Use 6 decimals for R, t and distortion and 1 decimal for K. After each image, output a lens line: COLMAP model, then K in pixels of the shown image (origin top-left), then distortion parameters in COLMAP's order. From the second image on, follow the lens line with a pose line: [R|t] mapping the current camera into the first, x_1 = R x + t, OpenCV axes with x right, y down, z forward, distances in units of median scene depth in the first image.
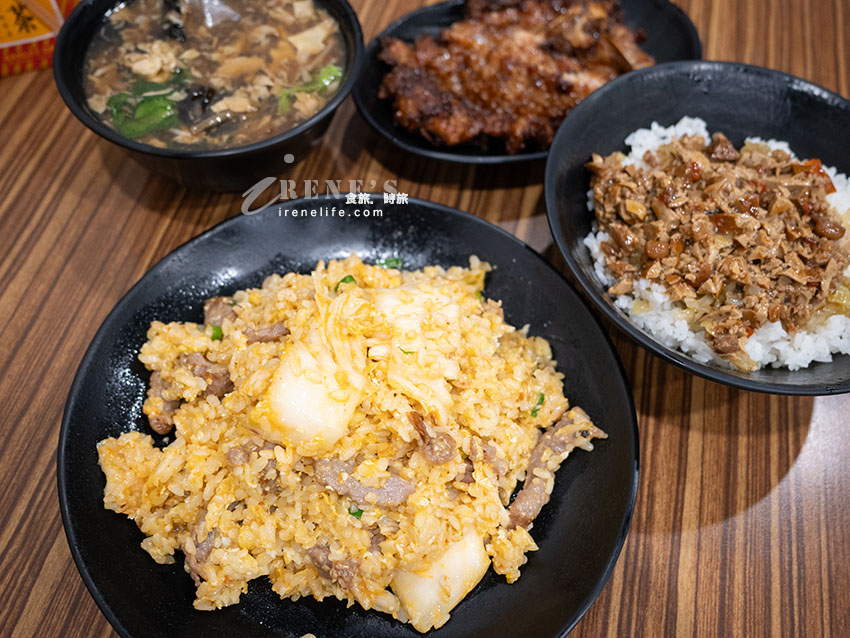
lens RADIAL K [[812.4, 0, 425.0], [0, 812.4, 319.0], [0, 0, 1]] dist [-0.016528, -0.006512]
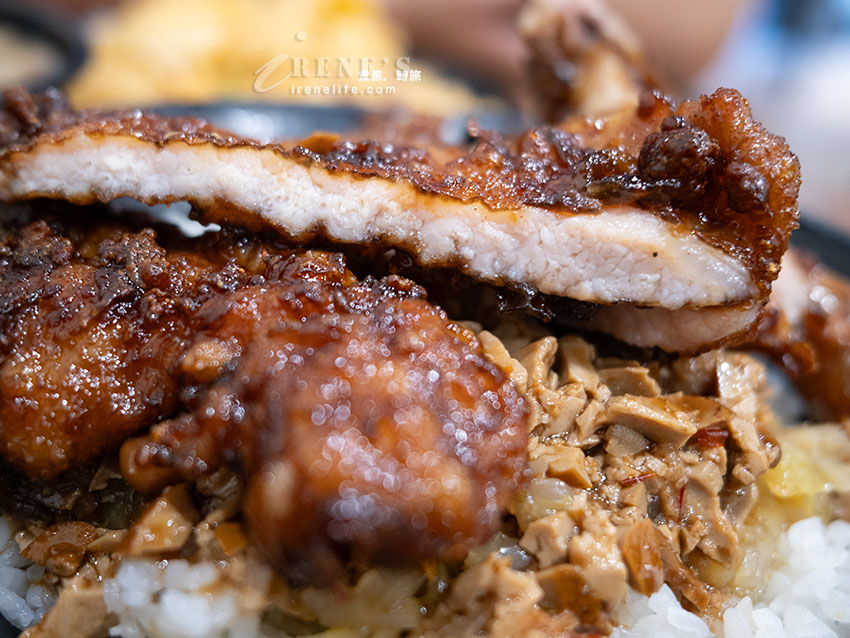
lens RADIAL K [[812.4, 0, 425.0], [0, 812.4, 319.0], [0, 0, 1]] dist [-0.016528, -0.006512]
pose [[0.922325, -0.109276, 0.370643, 0.264248], [0.276908, 0.855917, -0.436724, 0.020928], [-0.269516, 0.505436, 0.819692, 0.730443]]
